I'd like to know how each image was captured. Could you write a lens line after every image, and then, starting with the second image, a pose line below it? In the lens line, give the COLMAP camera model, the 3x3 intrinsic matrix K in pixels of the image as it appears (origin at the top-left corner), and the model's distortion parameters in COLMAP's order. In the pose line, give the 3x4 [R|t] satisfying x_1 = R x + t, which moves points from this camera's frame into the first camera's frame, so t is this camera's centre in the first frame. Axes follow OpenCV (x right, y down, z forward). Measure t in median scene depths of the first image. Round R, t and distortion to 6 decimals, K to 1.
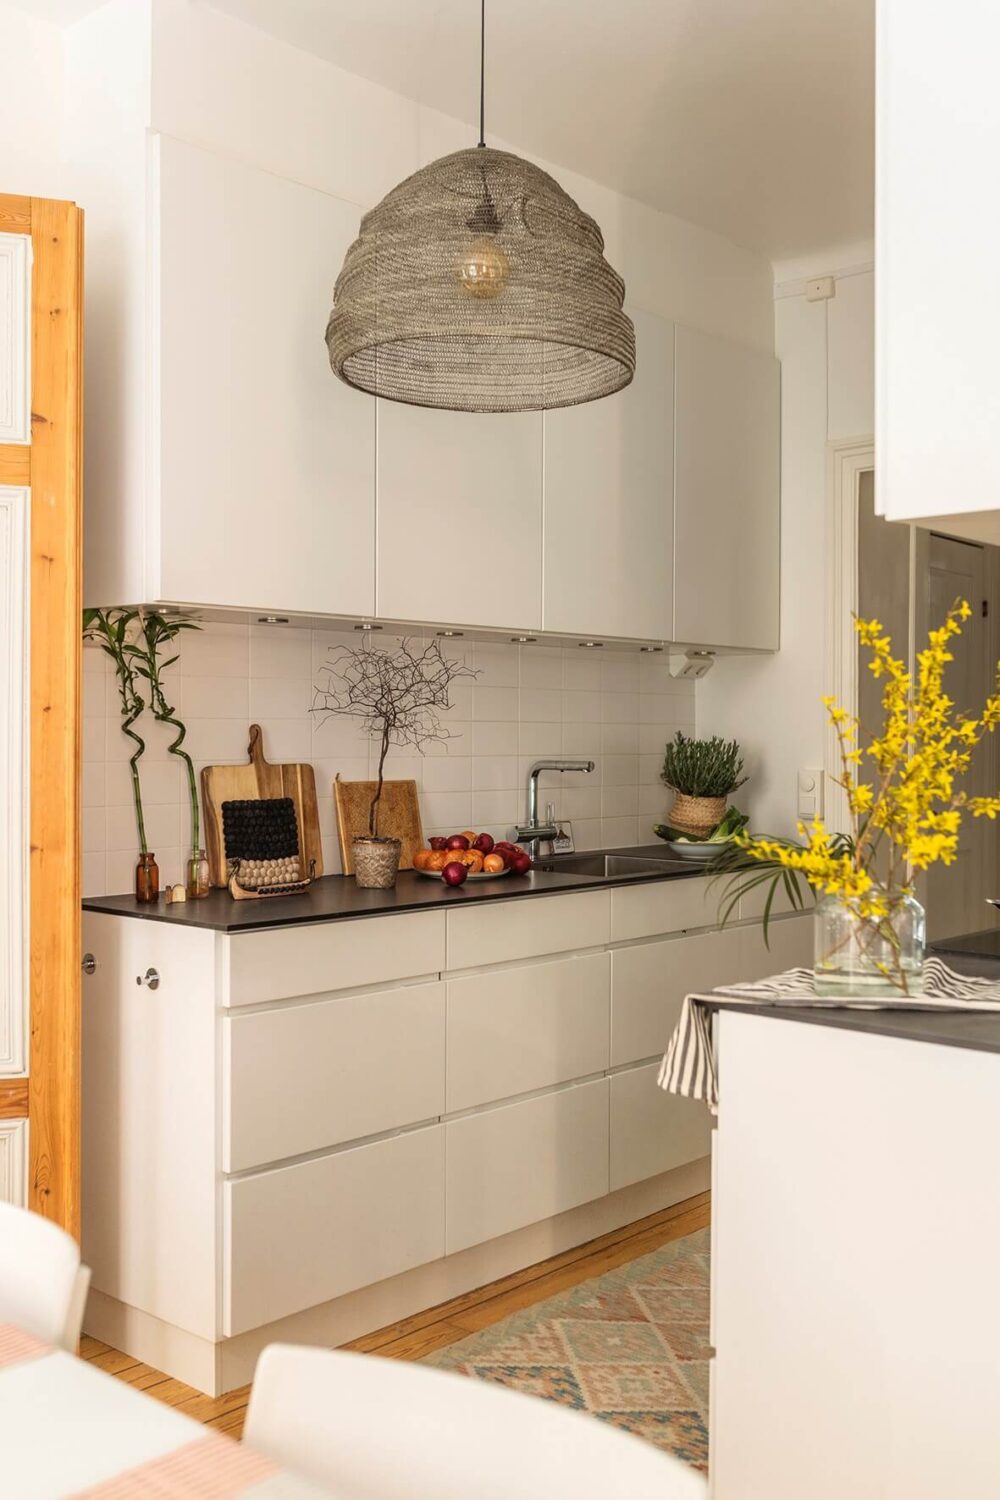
lens RADIAL K [[1468.1, 0, 552.2], [0, 1468.1, 747.1], [0, 0, 1]] dist [-0.012385, 0.000000]
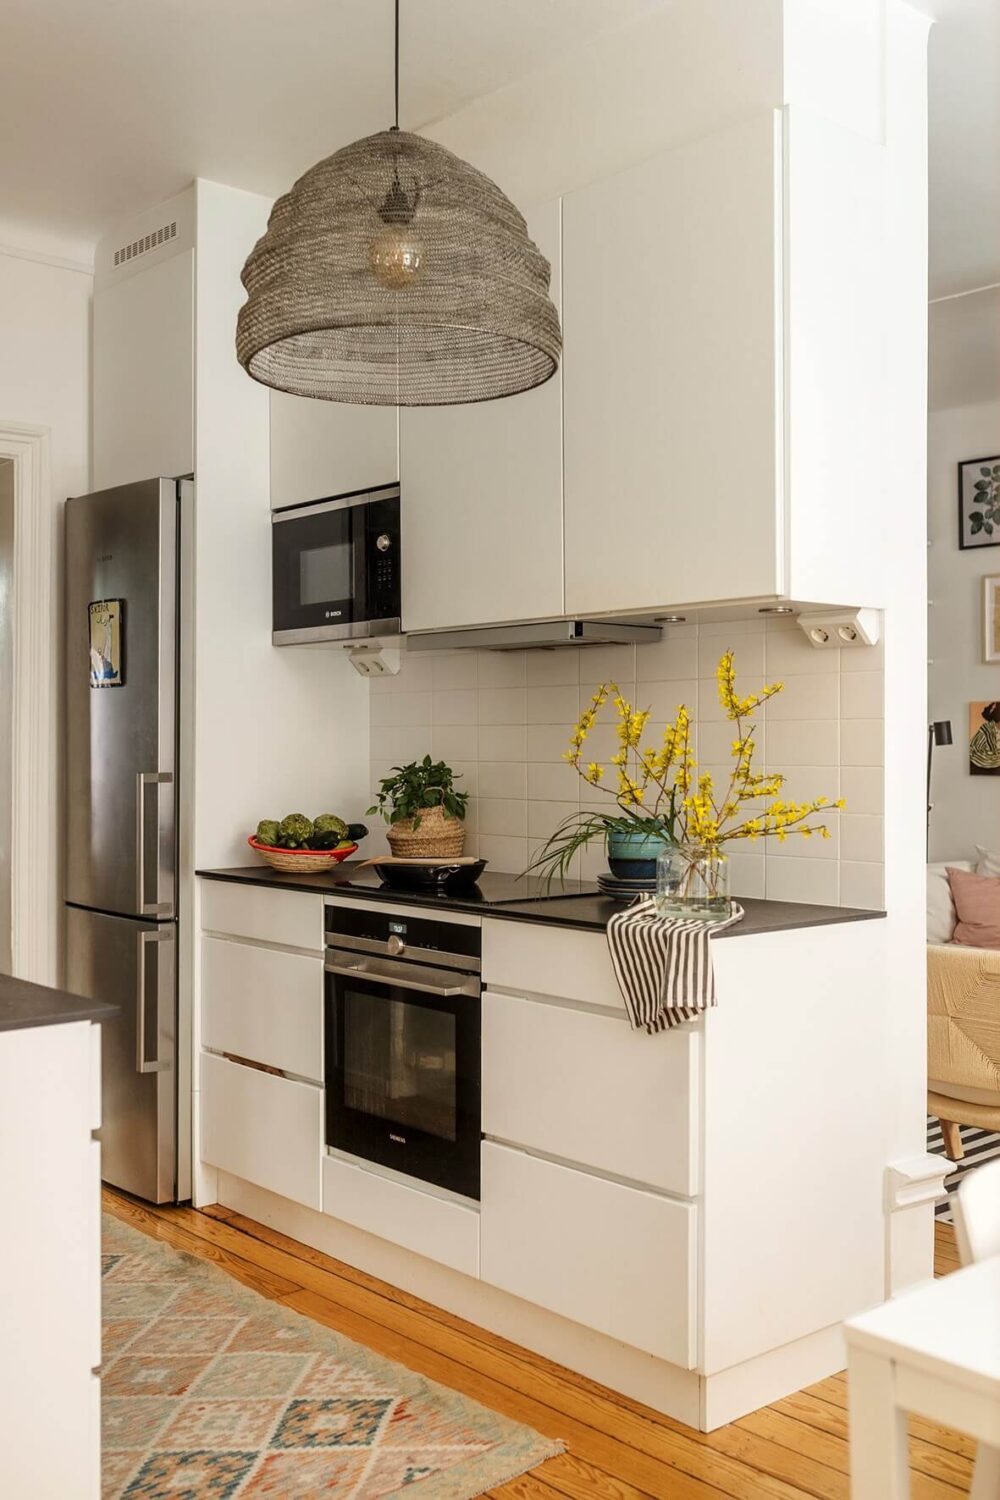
lens RADIAL K [[1468.1, 0, 499.9], [0, 1468.1, 745.2], [0, 0, 1]] dist [-0.012385, 0.000000]
pose [[0.125977, -0.005991, 0.992015, -0.842797], [0.010693, 0.999932, 0.004680, -0.001563], [-0.991976, 0.010018, 0.126032, 0.693382]]
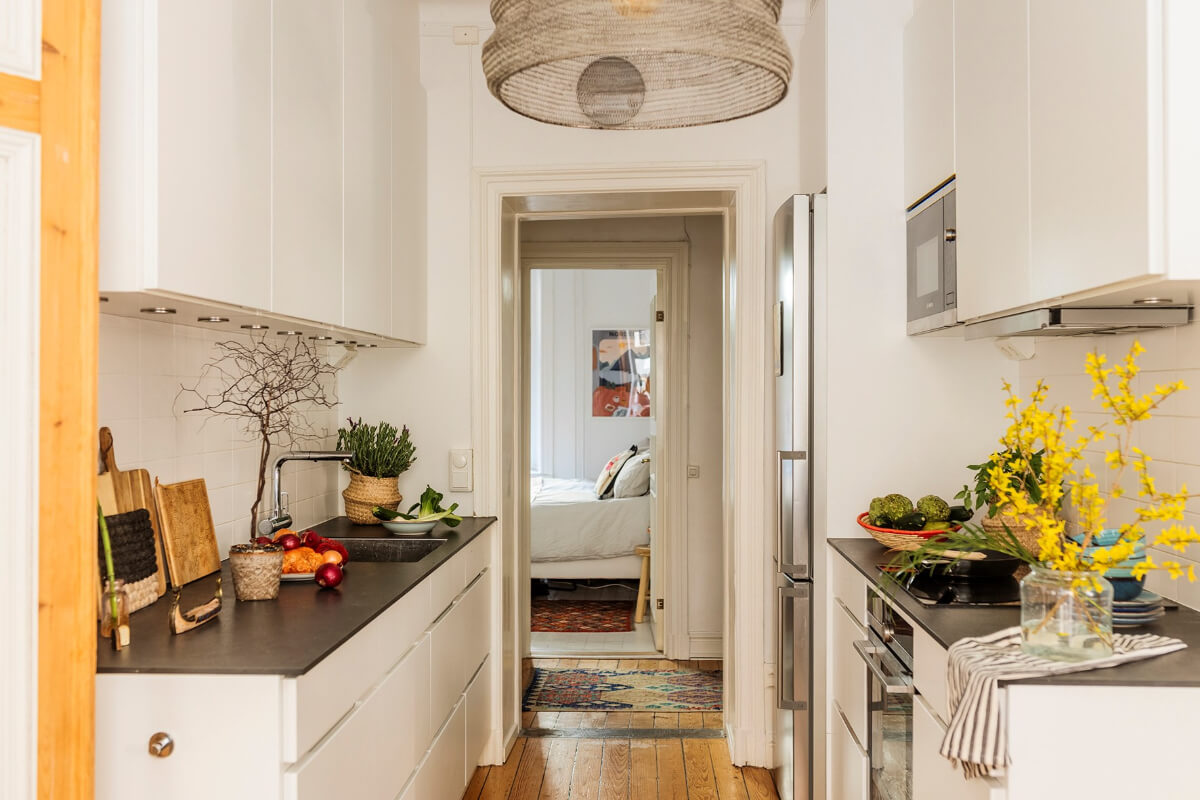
lens RADIAL K [[1174.5, 0, 605.2], [0, 1174.5, 399.8], [0, 0, 1]] dist [-0.012385, 0.000000]
pose [[0.781746, -0.008104, 0.623544, -0.449186], [0.010188, 0.999948, 0.000224, -0.032022], [-0.623514, 0.006178, 0.781788, 0.297761]]
